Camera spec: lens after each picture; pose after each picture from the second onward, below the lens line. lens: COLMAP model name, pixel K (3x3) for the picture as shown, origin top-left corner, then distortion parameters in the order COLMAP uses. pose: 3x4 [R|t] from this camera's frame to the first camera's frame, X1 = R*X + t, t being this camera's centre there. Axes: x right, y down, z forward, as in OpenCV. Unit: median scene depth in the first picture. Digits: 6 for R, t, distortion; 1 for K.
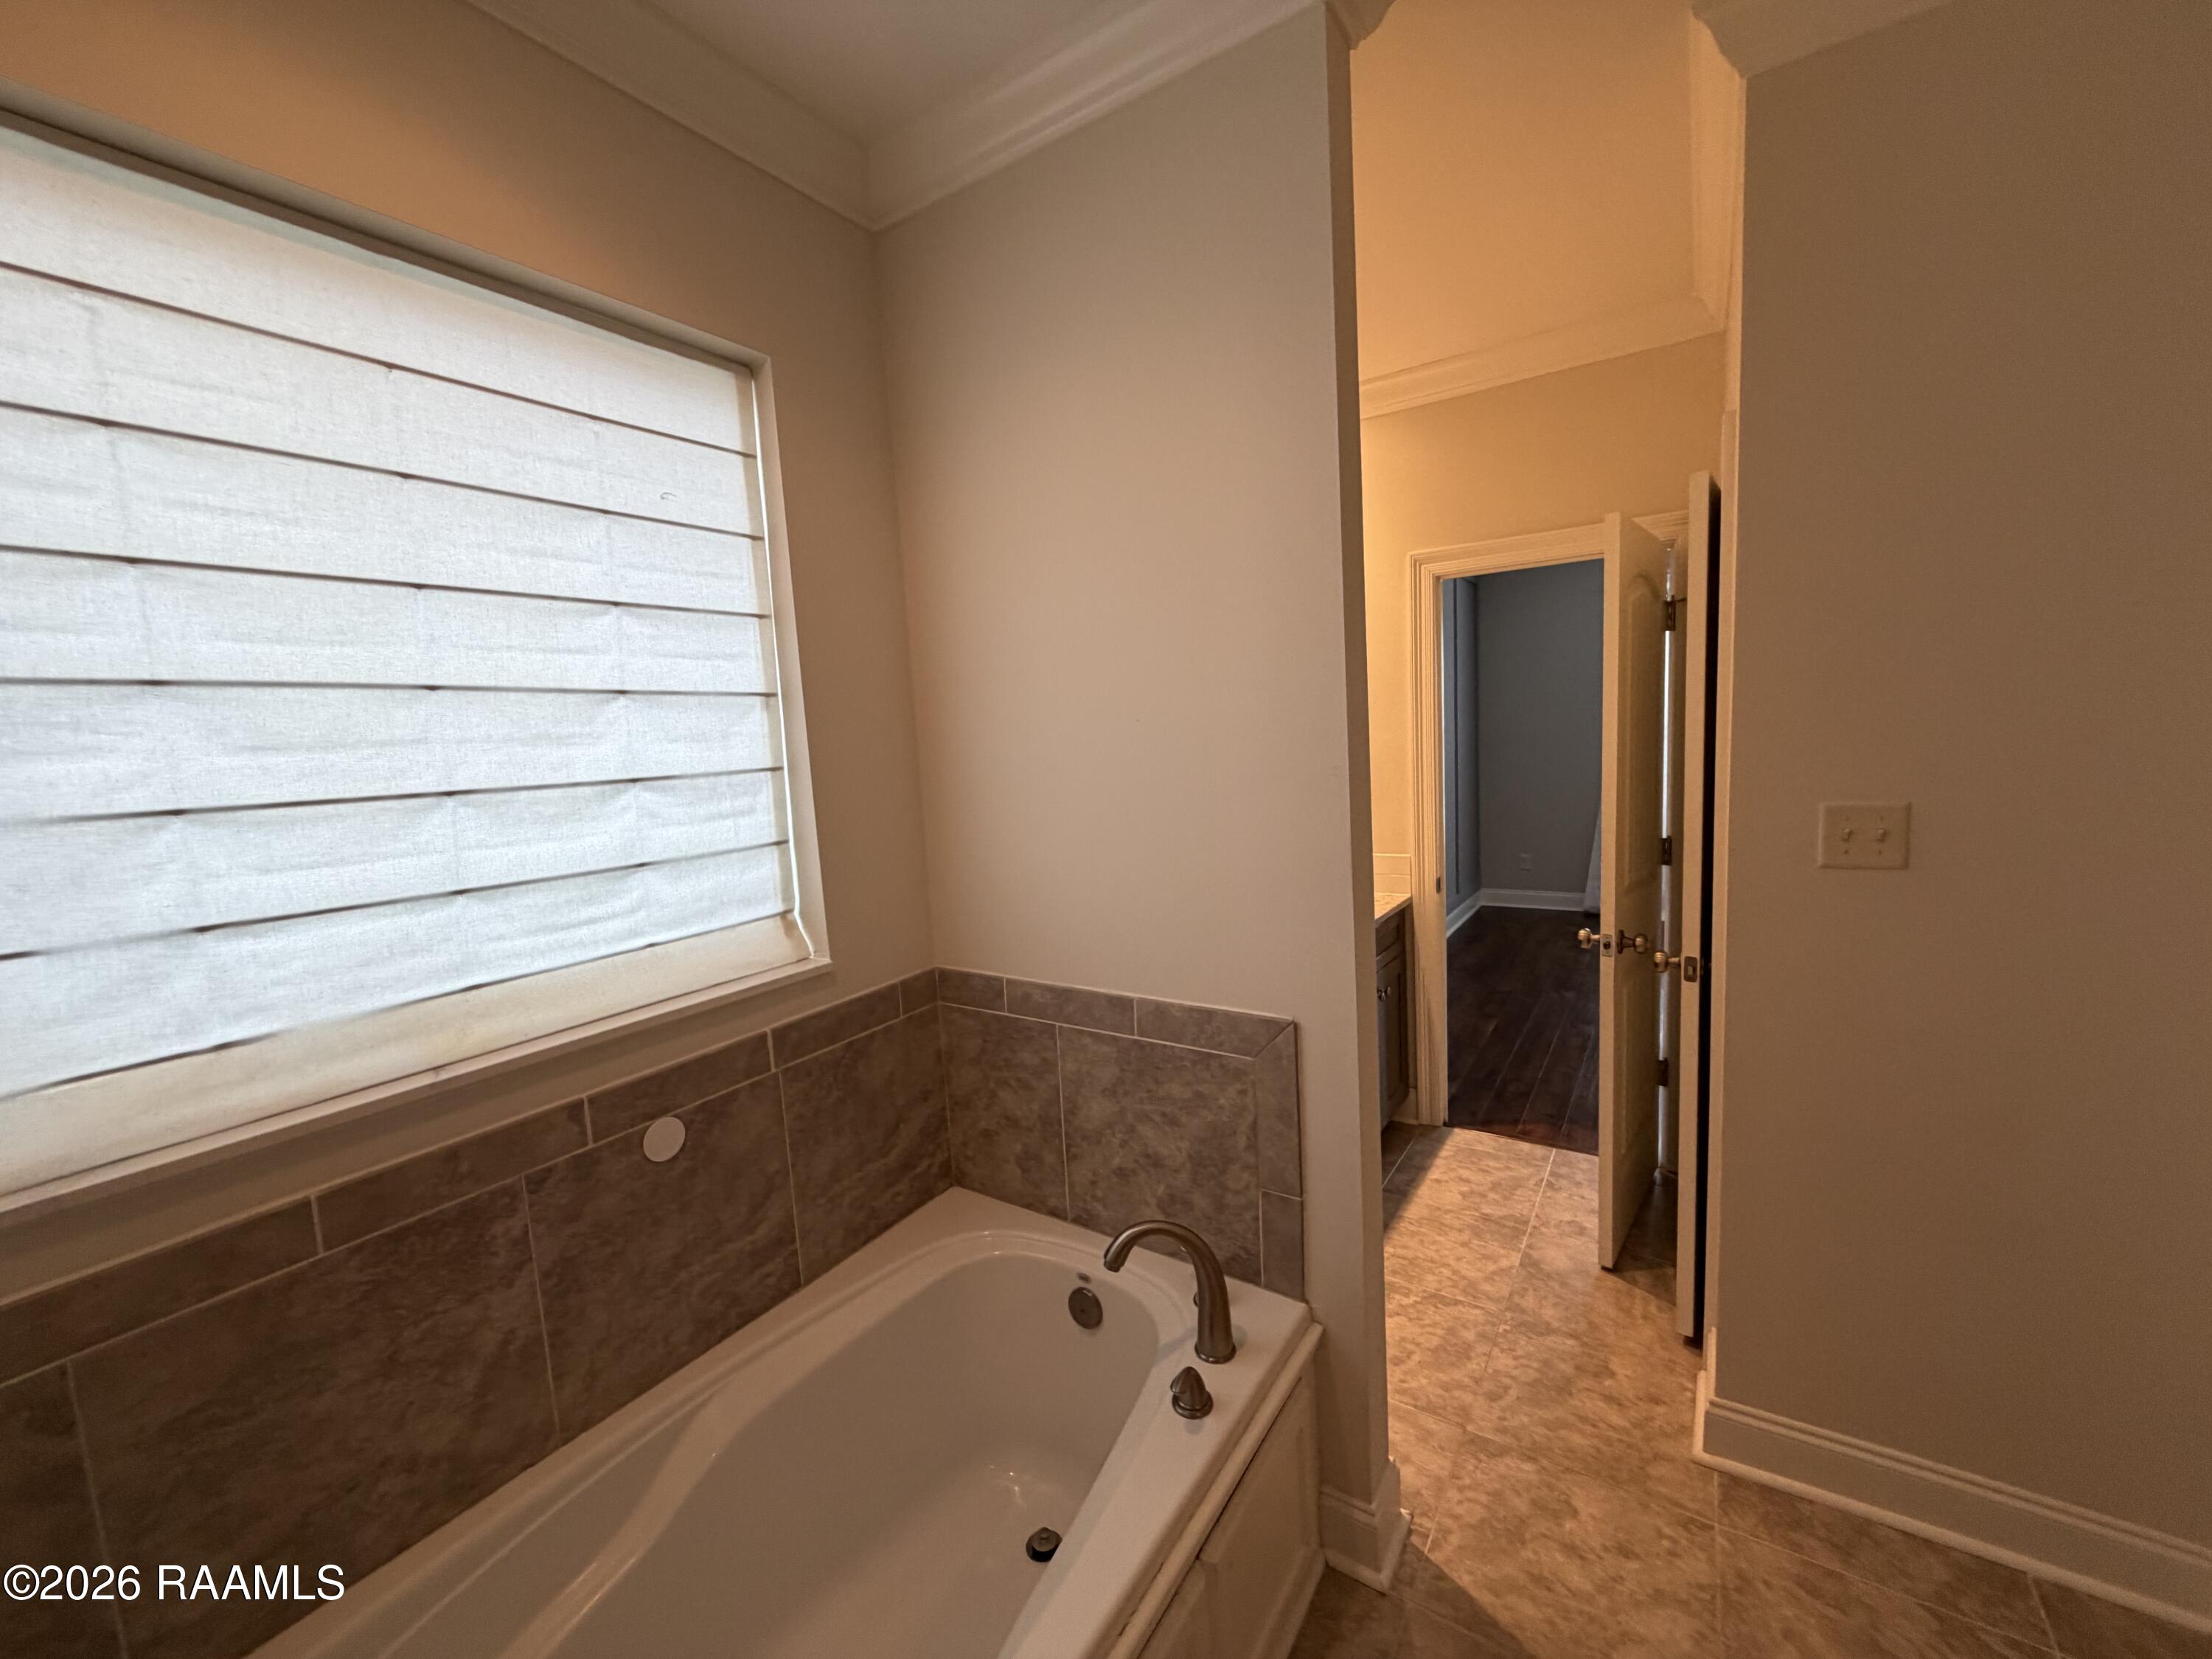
lens RADIAL K [[879.9, 0, 1092.0], [0, 879.9, 826.6], [0, 0, 1]] dist [-0.002256, 0.001185]
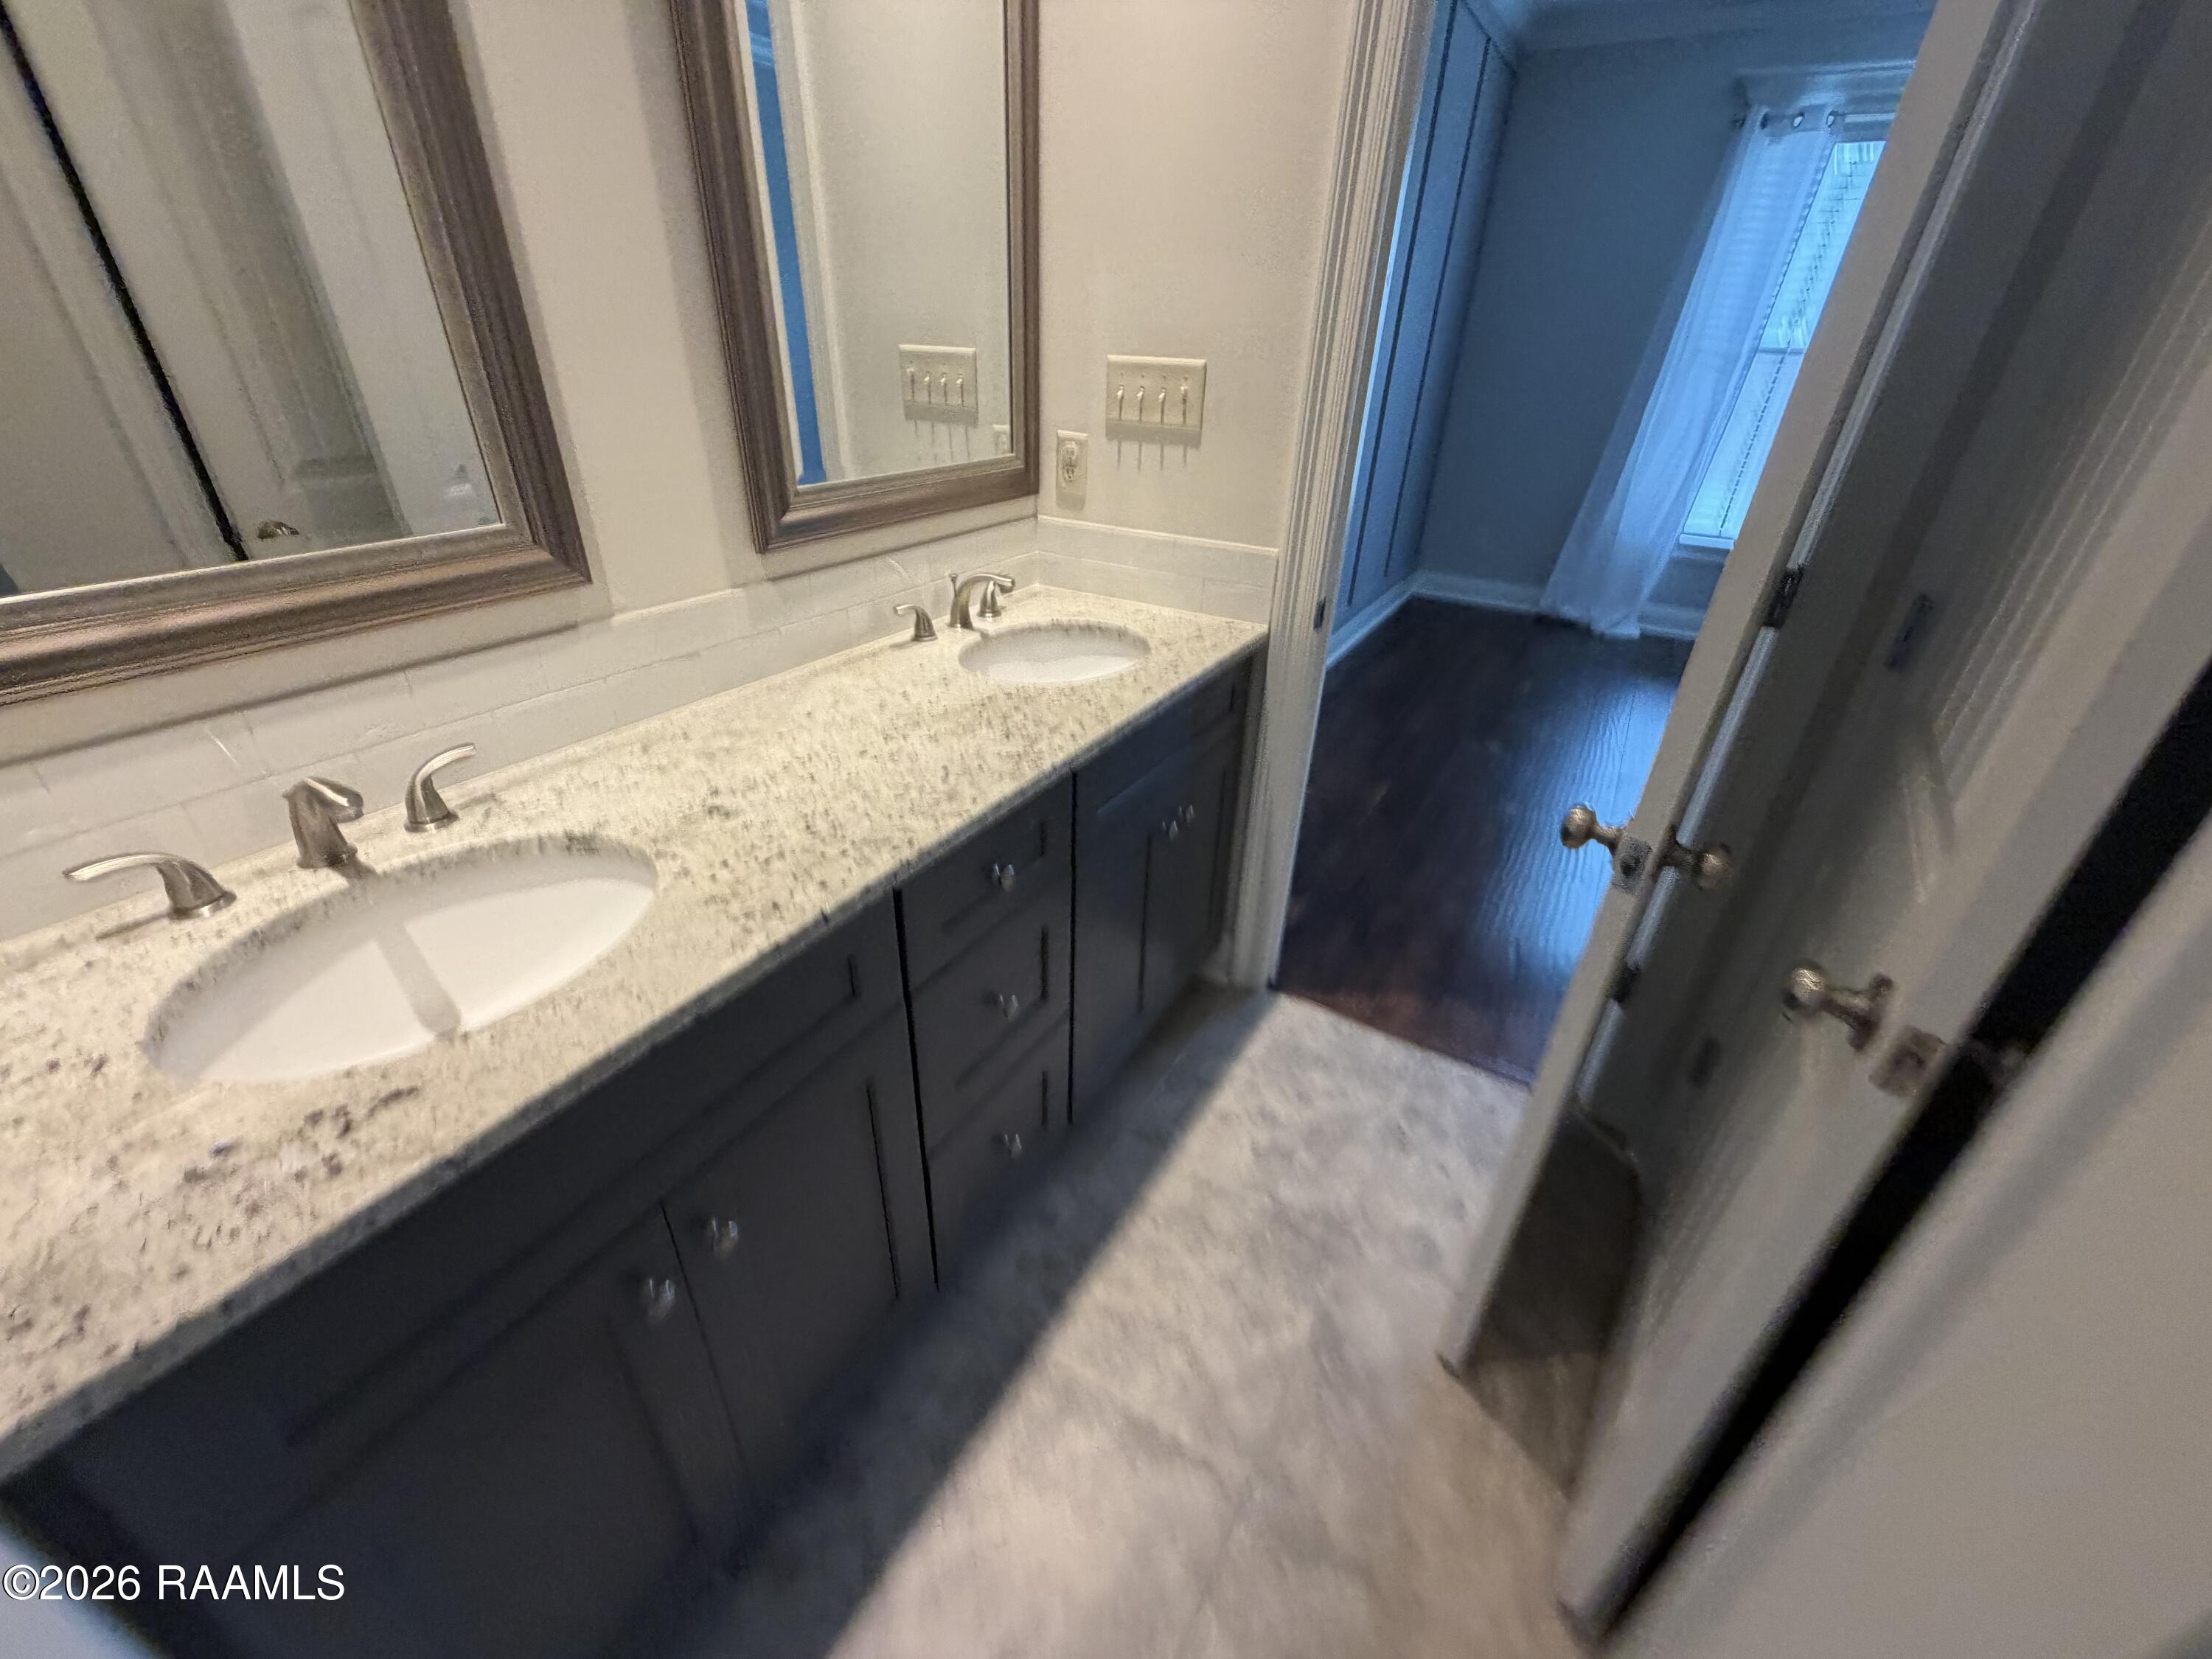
lens RADIAL K [[879.9, 0, 1111.7], [0, 879.9, 831.3], [0, 0, 1]] dist [-0.002256, 0.001185]
pose [[0.993279, 0.038326, 0.109219, 0.242811], [-0.079487, 0.911771, 0.402934, -0.018576], [-0.084139, -0.408907, 0.908689, 0.537353]]
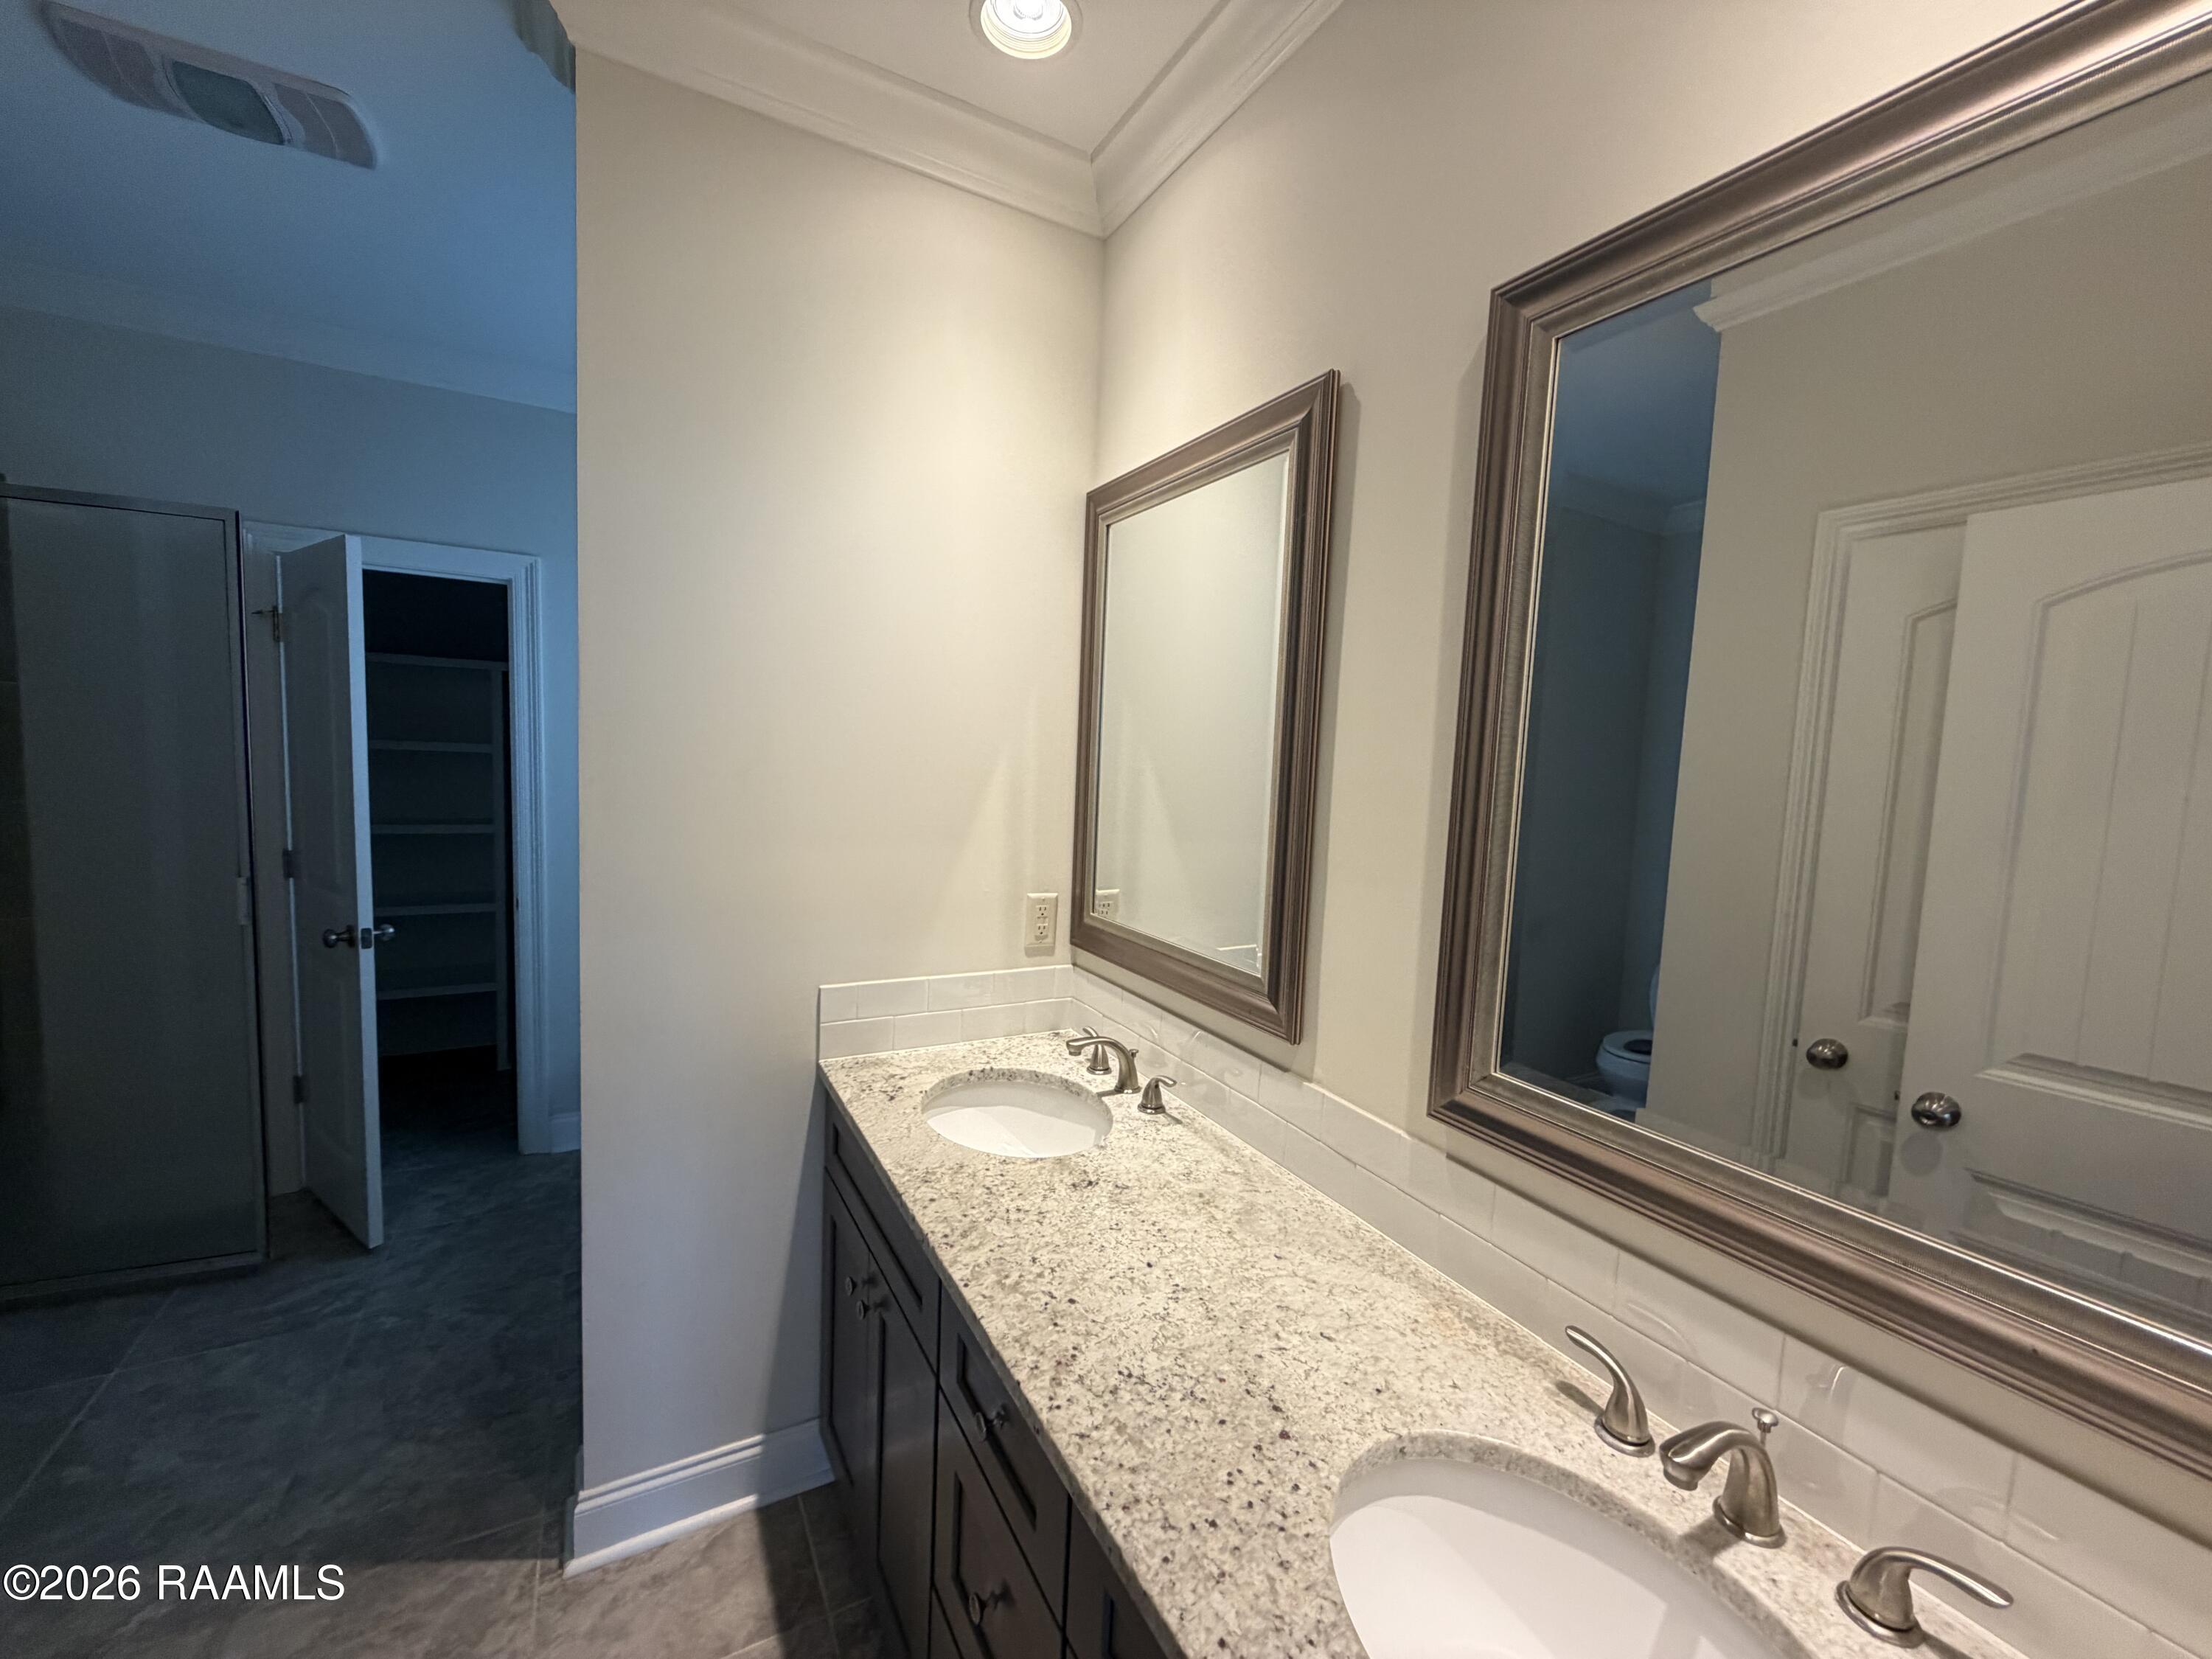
lens RADIAL K [[879.9, 0, 1110.3], [0, 879.9, 826.5], [0, 0, 1]] dist [-0.002256, 0.001185]
pose [[-0.442161, 0.114422, -0.889607, 0.558151], [-0.102075, 0.978966, 0.176650, -0.156255], [0.891109, 0.168915, -0.421181, 1.169404]]
